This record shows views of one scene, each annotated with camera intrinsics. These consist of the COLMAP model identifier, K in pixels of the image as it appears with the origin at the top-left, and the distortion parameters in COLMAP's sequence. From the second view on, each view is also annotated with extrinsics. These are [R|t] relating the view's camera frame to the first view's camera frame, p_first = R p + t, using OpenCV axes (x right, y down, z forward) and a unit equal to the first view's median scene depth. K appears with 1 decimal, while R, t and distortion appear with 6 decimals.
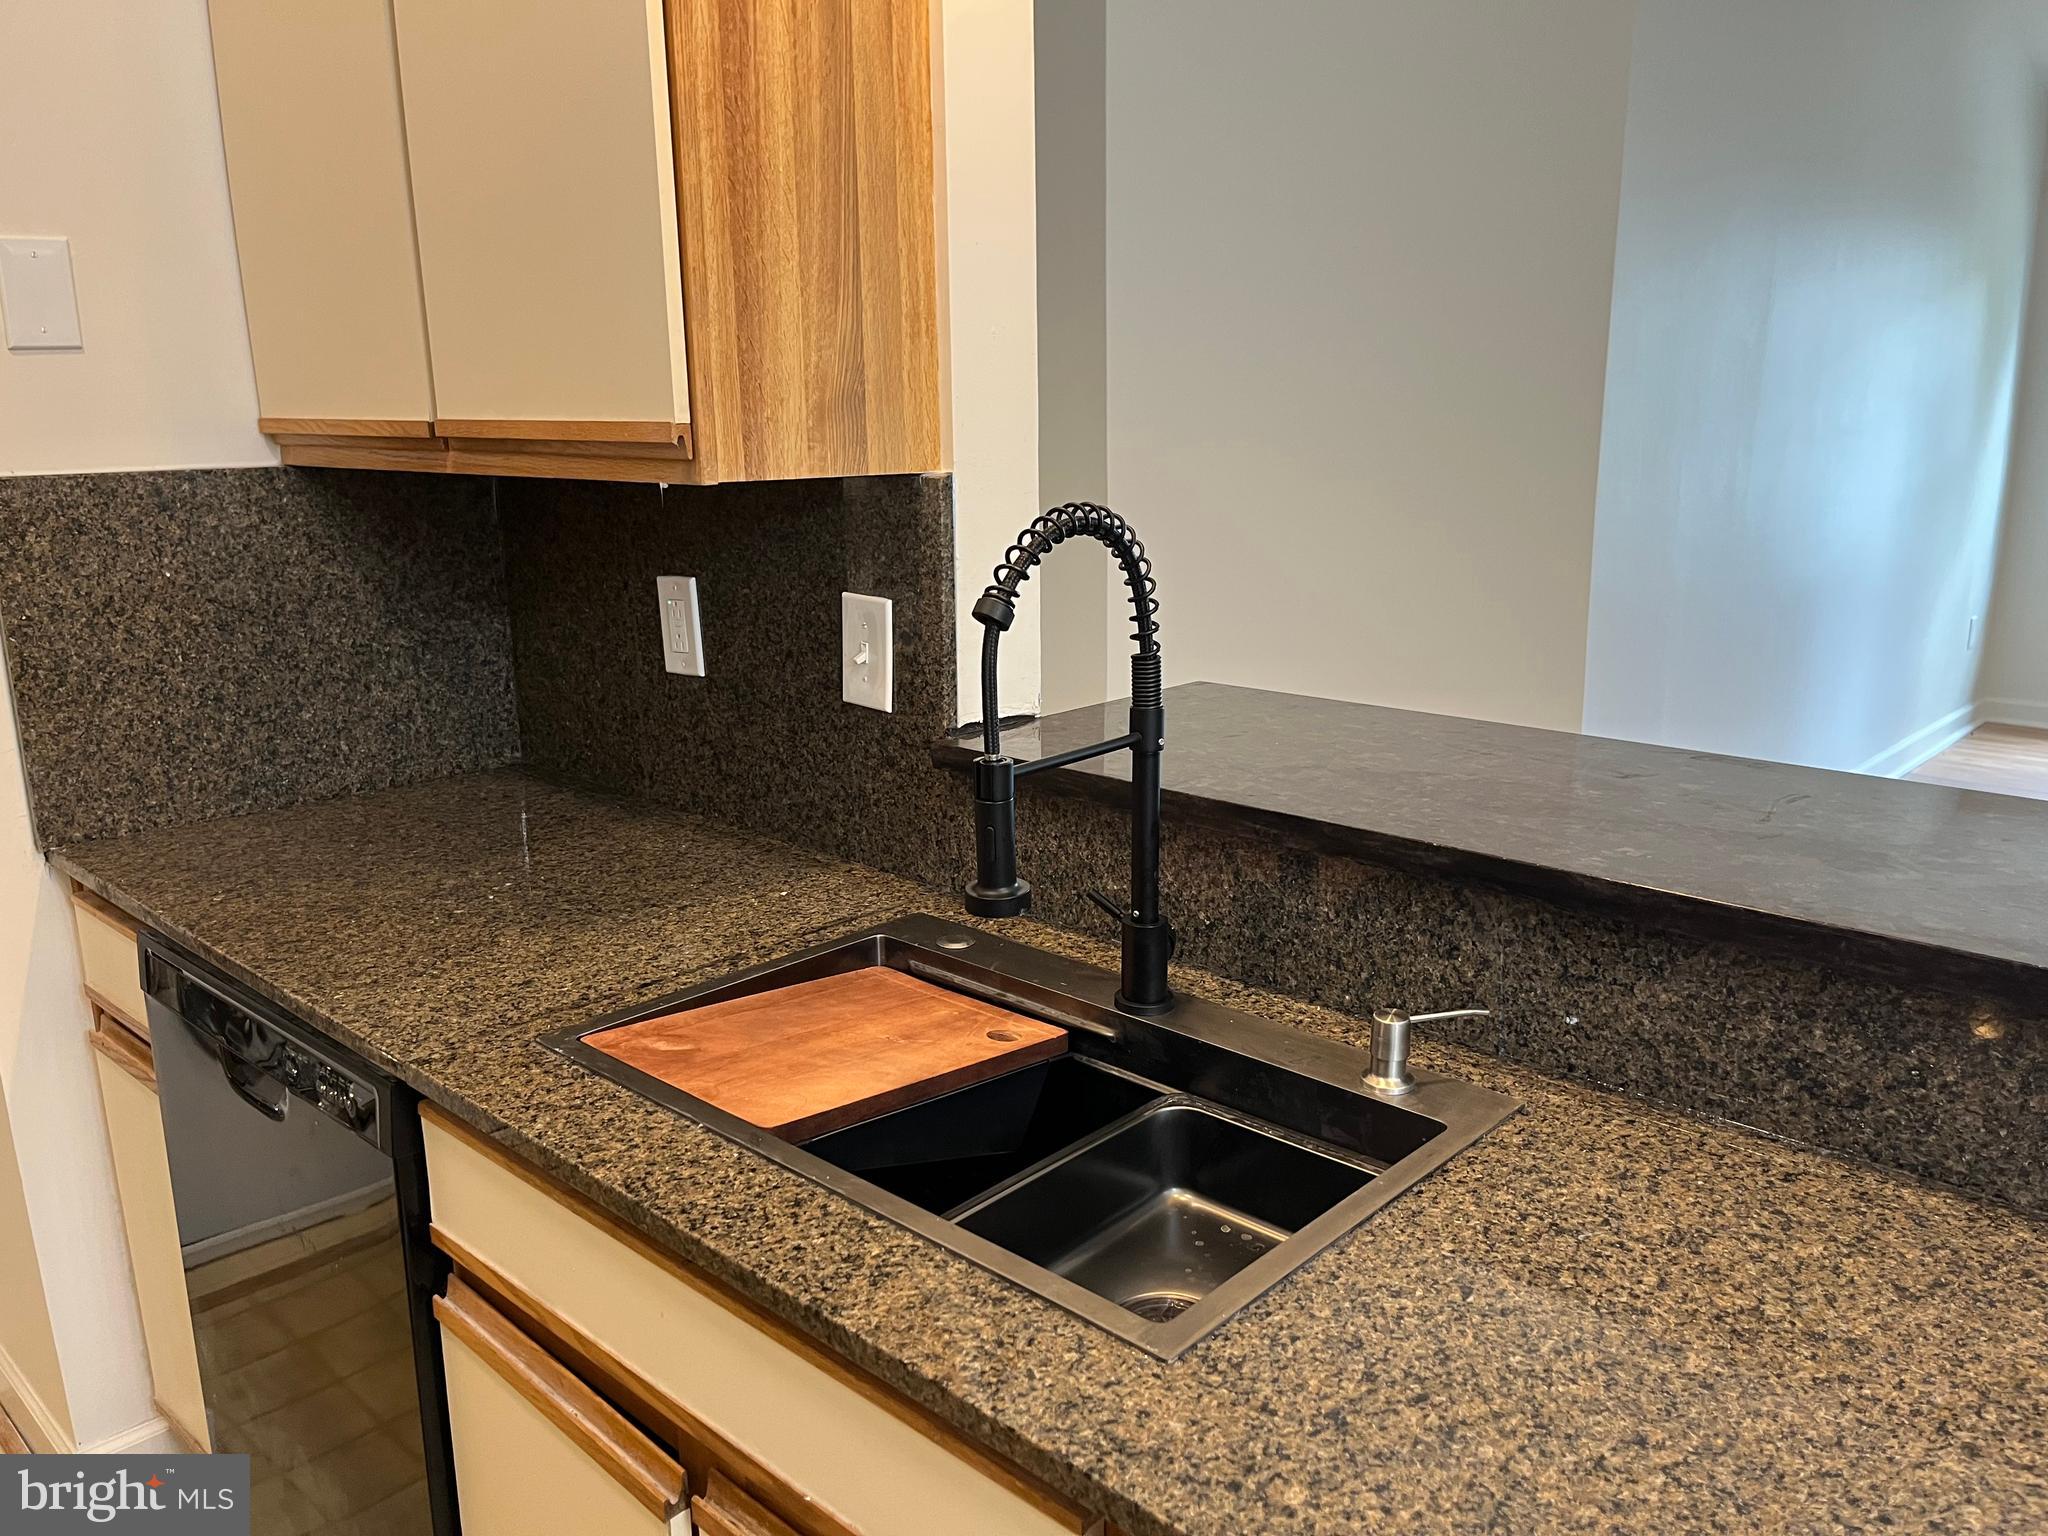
lens RADIAL K [[1576.5, 0, 1039.7], [0, 1576.5, 785.2], [0, 0, 1]] dist [0.057658, -0.066682]
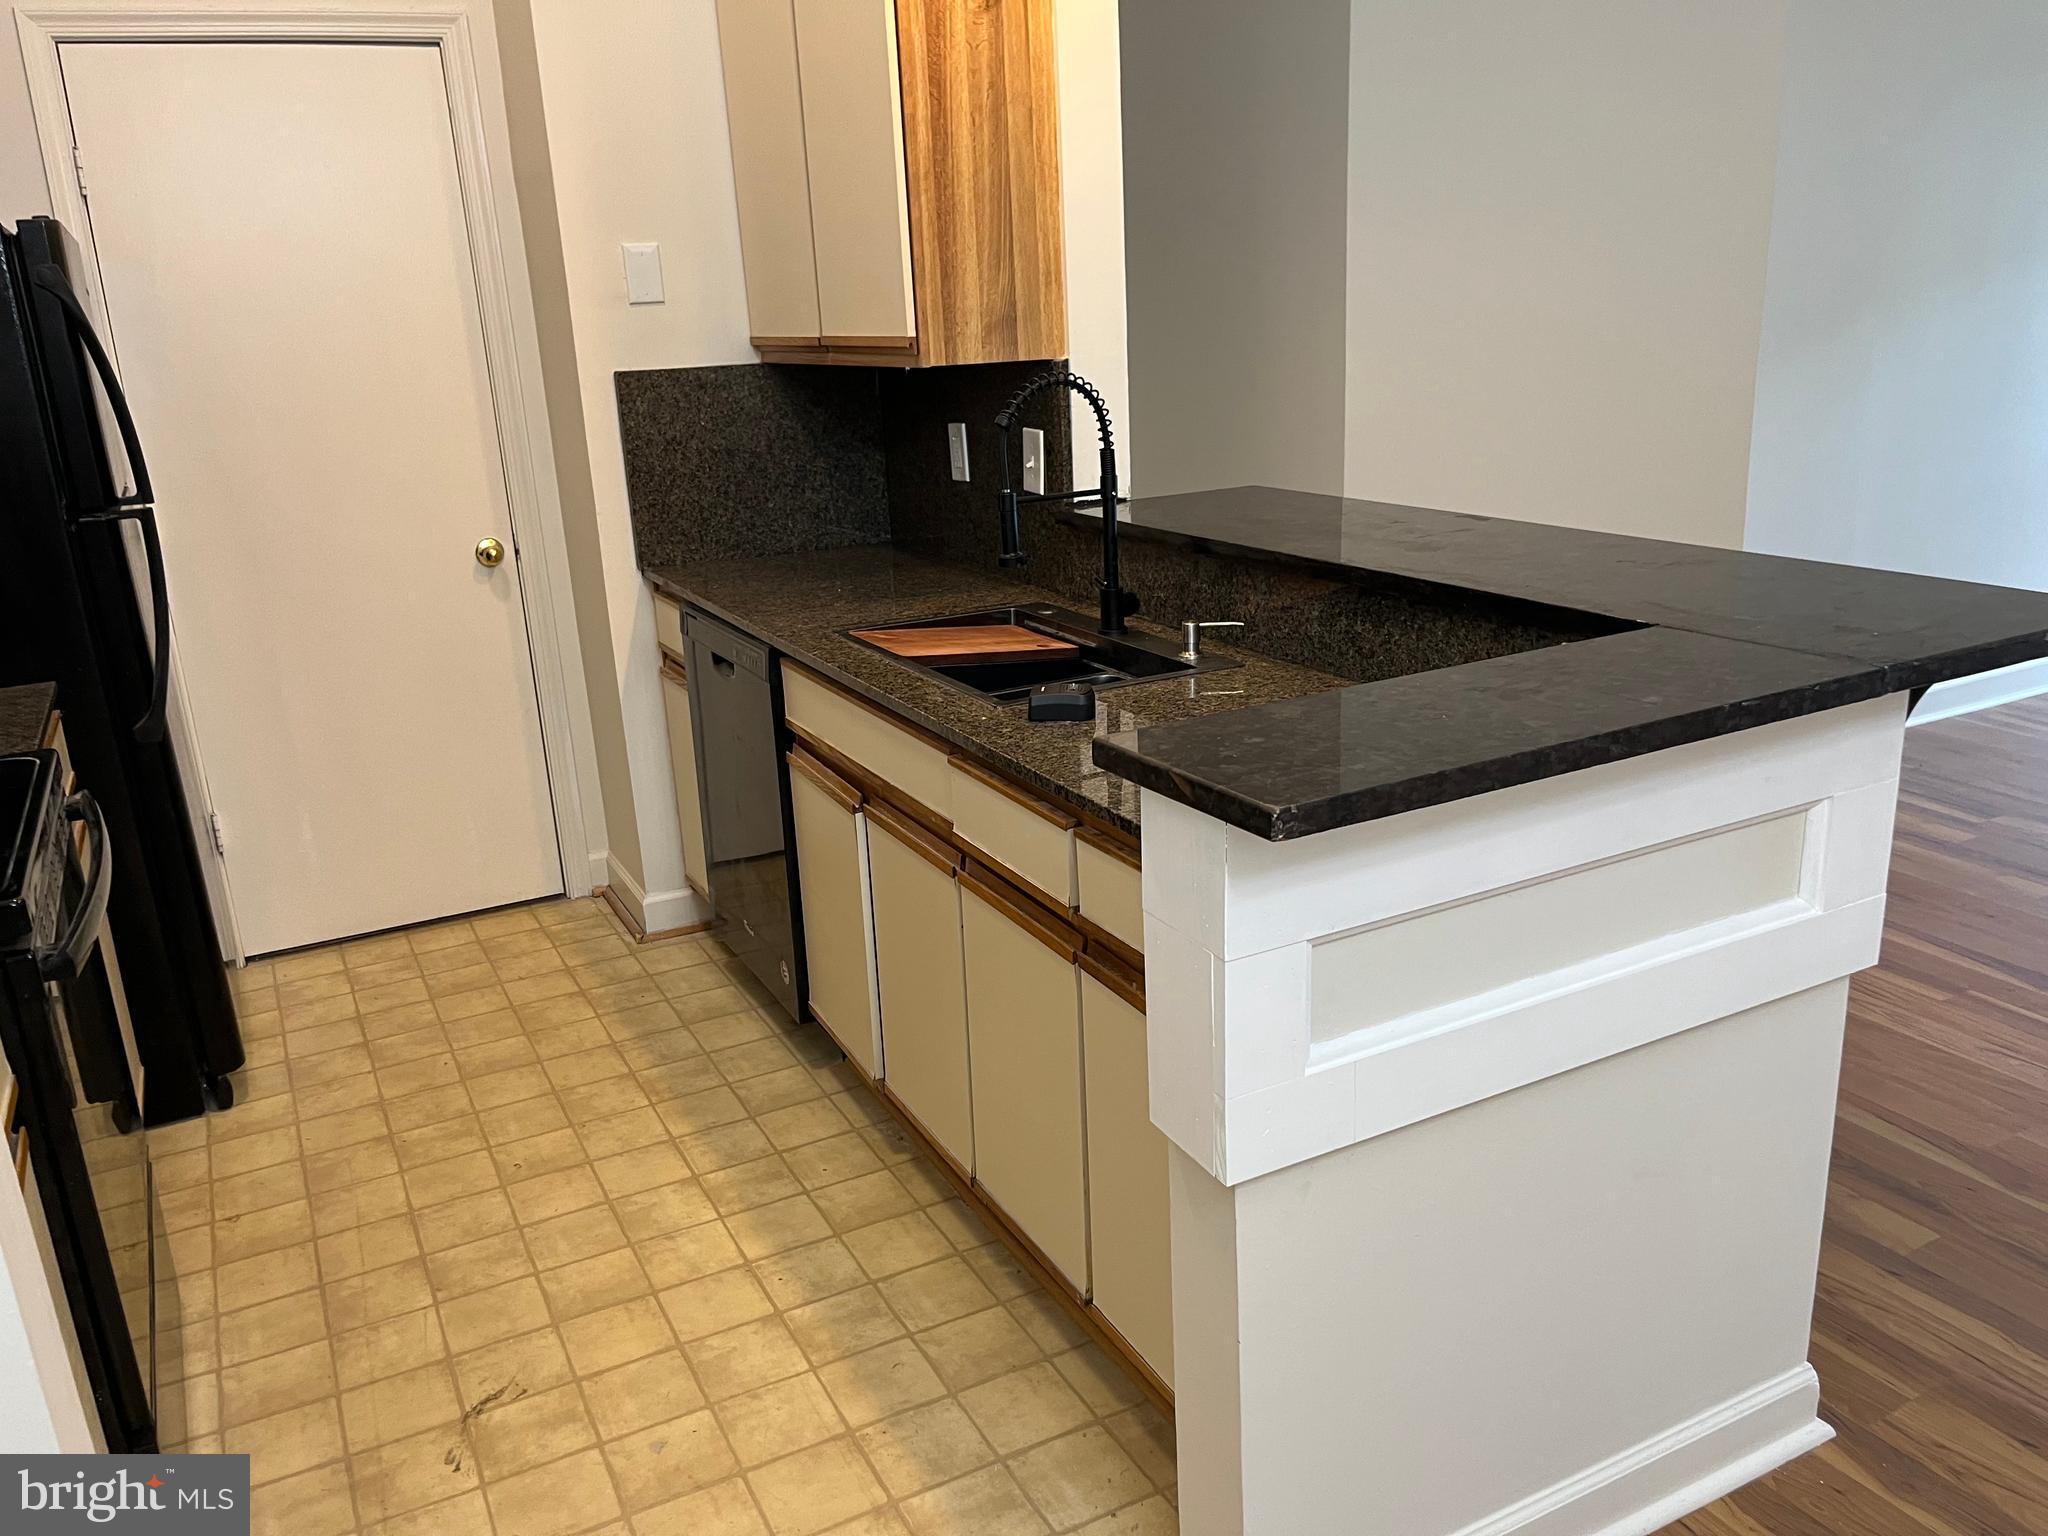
lens RADIAL K [[1576.5, 0, 1033.8], [0, 1576.5, 784.7], [0, 0, 1]] dist [0.057658, -0.066682]
pose [[0.944496, 0.067257, -0.321565, 0.498294], [-0.046356, 0.996310, 0.072225, 0.154011], [0.325237, -0.053310, 0.944129, -0.726610]]
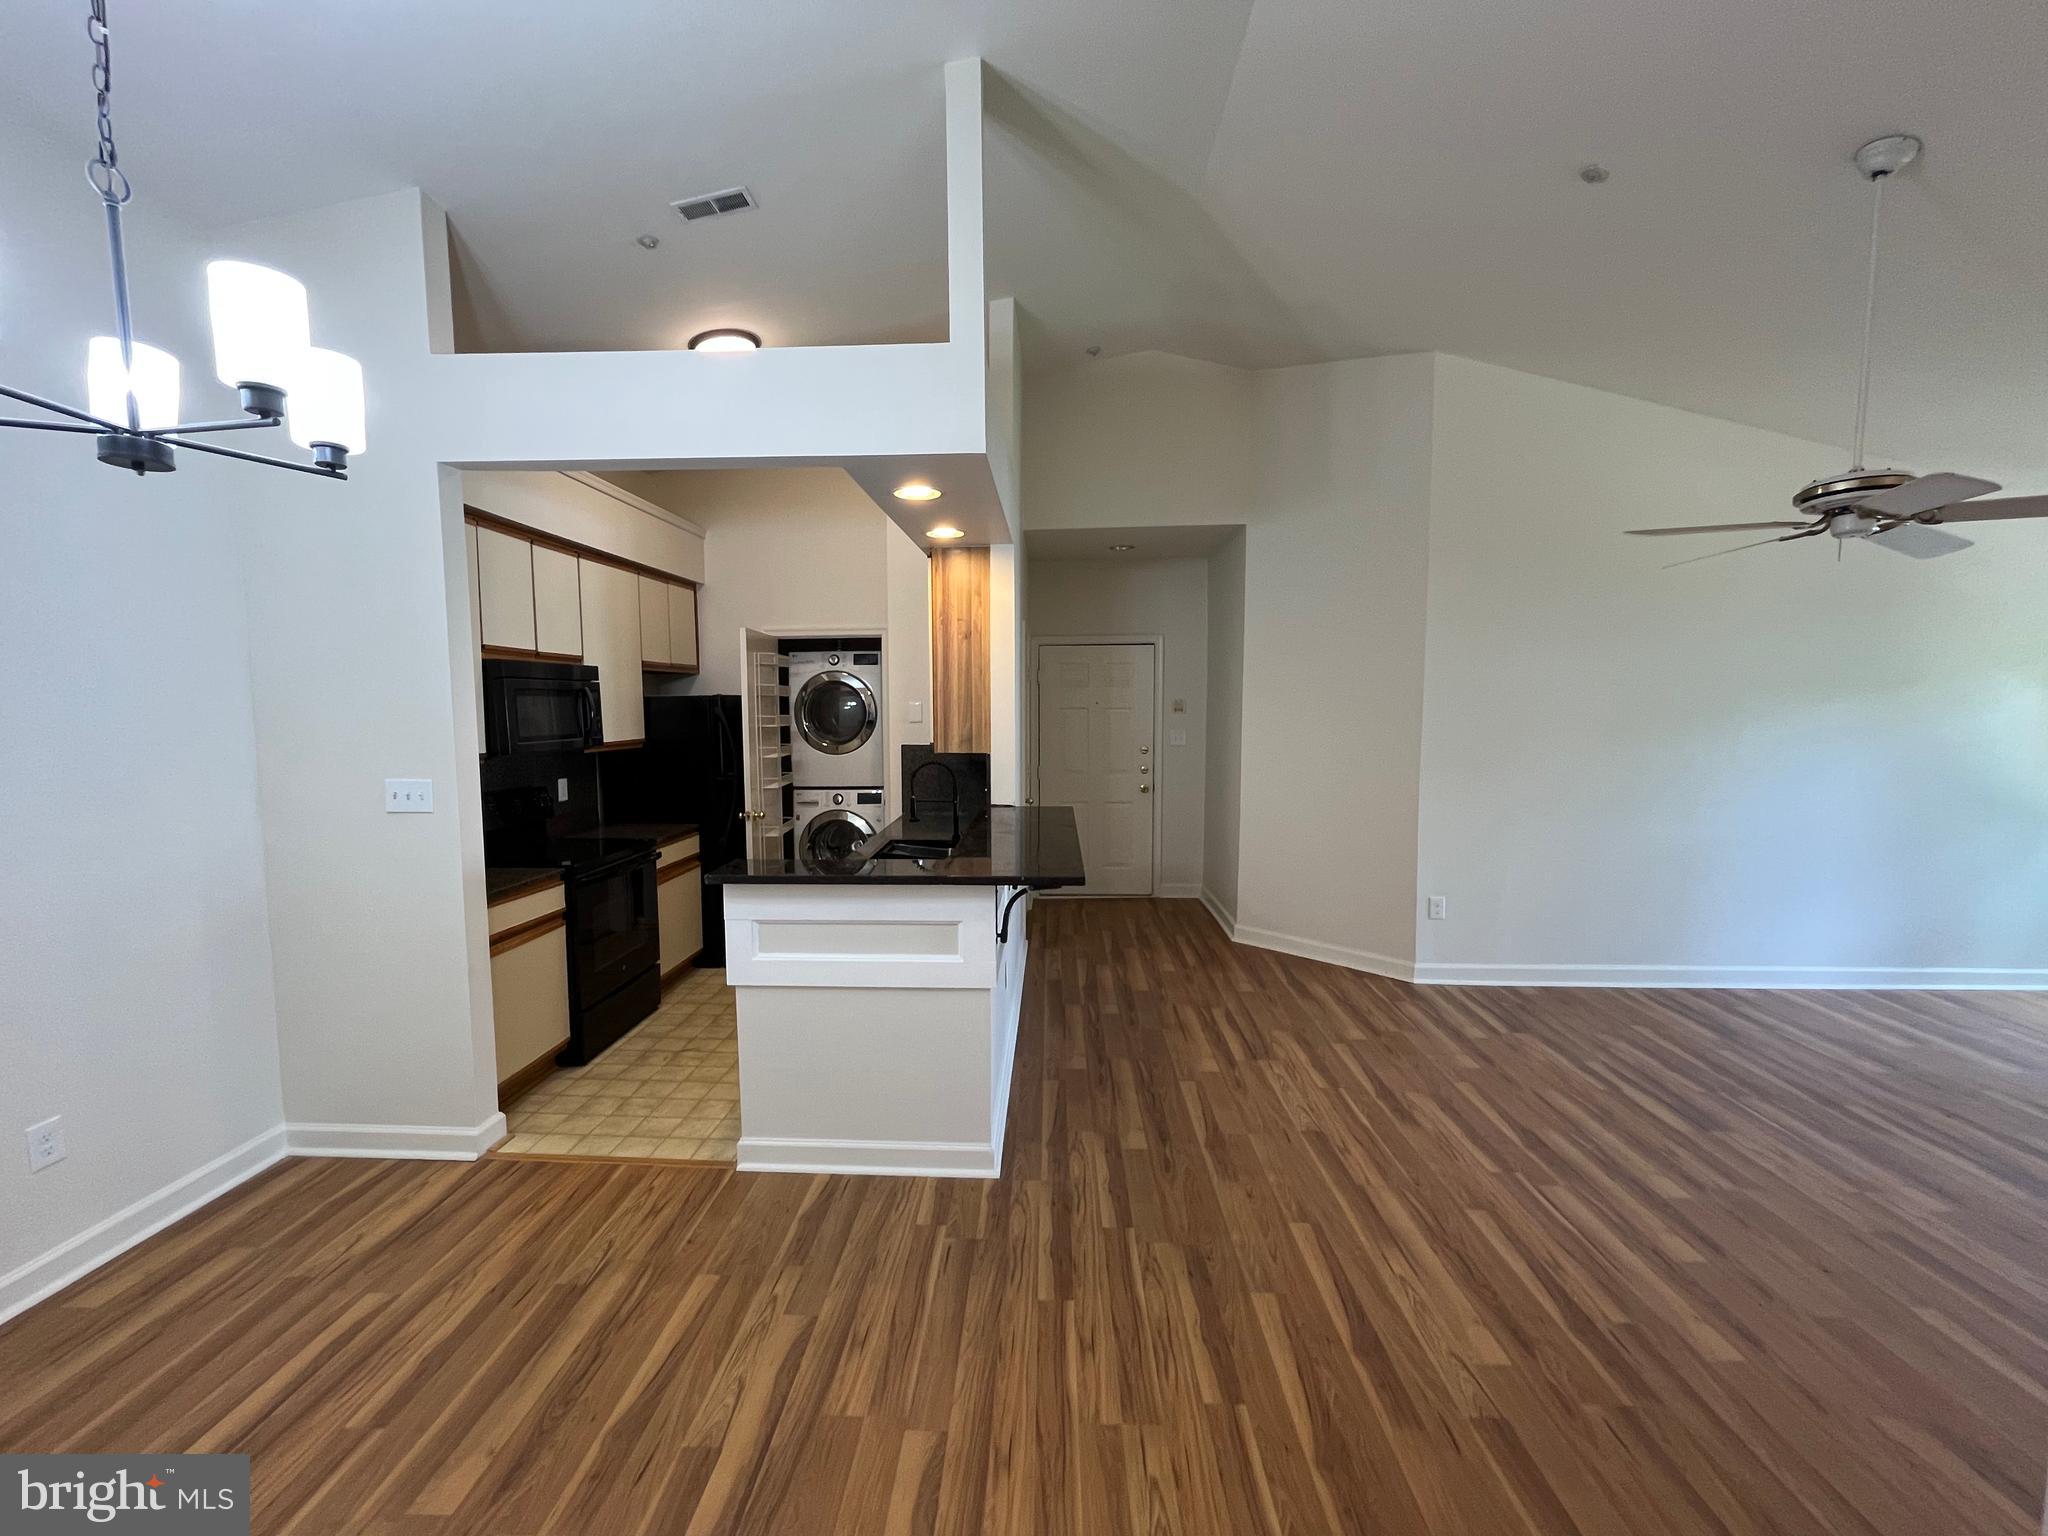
lens RADIAL K [[826.5, 0, 1021.9], [0, 826.5, 780.9], [0, 0, 1]] dist [-0.002087, -0.000022]
pose [[0.658263, 0.085431, -0.747925, 1.872455], [-0.192482, 0.979614, -0.057512, 0.019284], [0.727764, 0.181820, 0.661287, -0.618716]]
